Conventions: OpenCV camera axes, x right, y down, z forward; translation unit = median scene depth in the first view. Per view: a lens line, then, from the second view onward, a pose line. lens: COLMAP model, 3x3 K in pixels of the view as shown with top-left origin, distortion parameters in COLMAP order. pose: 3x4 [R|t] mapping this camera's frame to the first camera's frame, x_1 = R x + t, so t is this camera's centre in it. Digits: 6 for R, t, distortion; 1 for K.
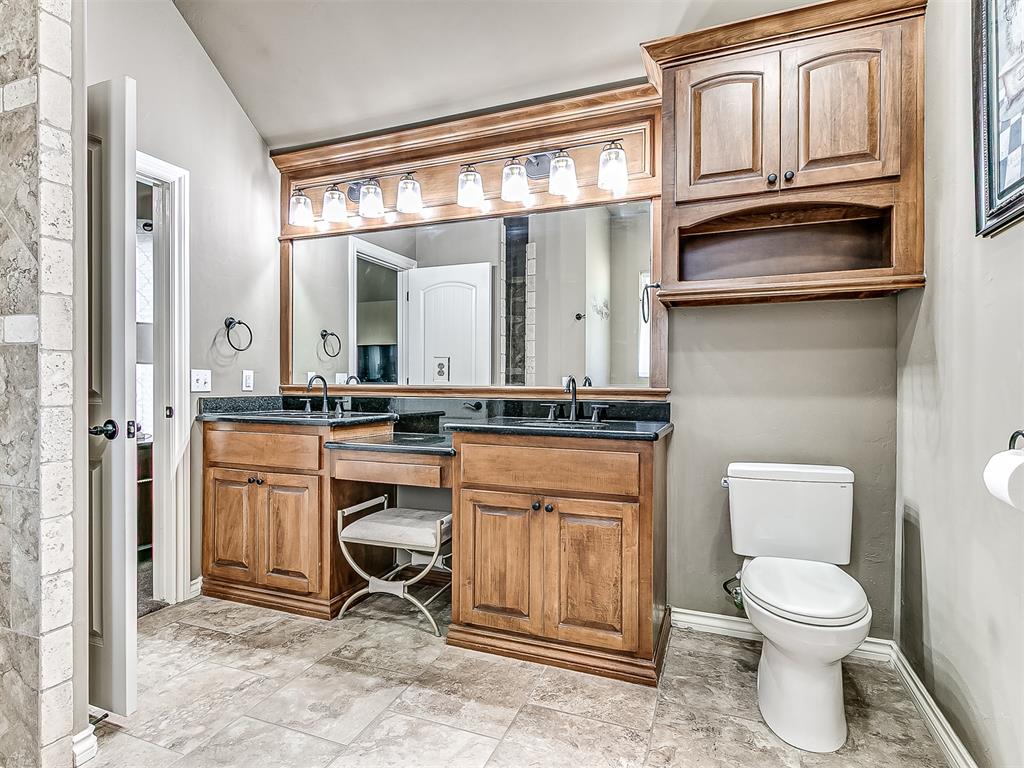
lens RADIAL K [[541.7, 0, 511.0], [0, 541.7, 388.0], [0, 0, 1]] dist [0.003770, -0.004035]
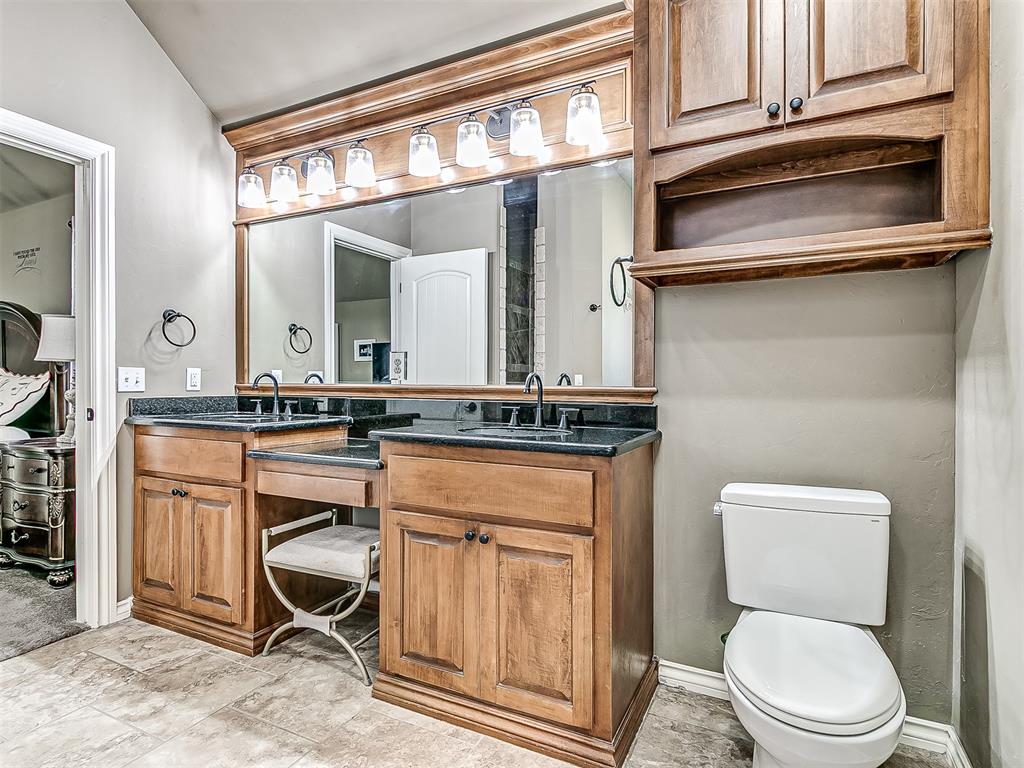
lens RADIAL K [[541.7, 0, 513.1], [0, 541.7, 385.1], [0, 0, 1]] dist [0.003770, -0.004035]
pose [[0.995149, -0.001294, -0.098373, 0.162980], [0.001086, 0.999997, -0.002171, -0.001803], [0.098375, 0.002054, 0.995147, 0.179994]]
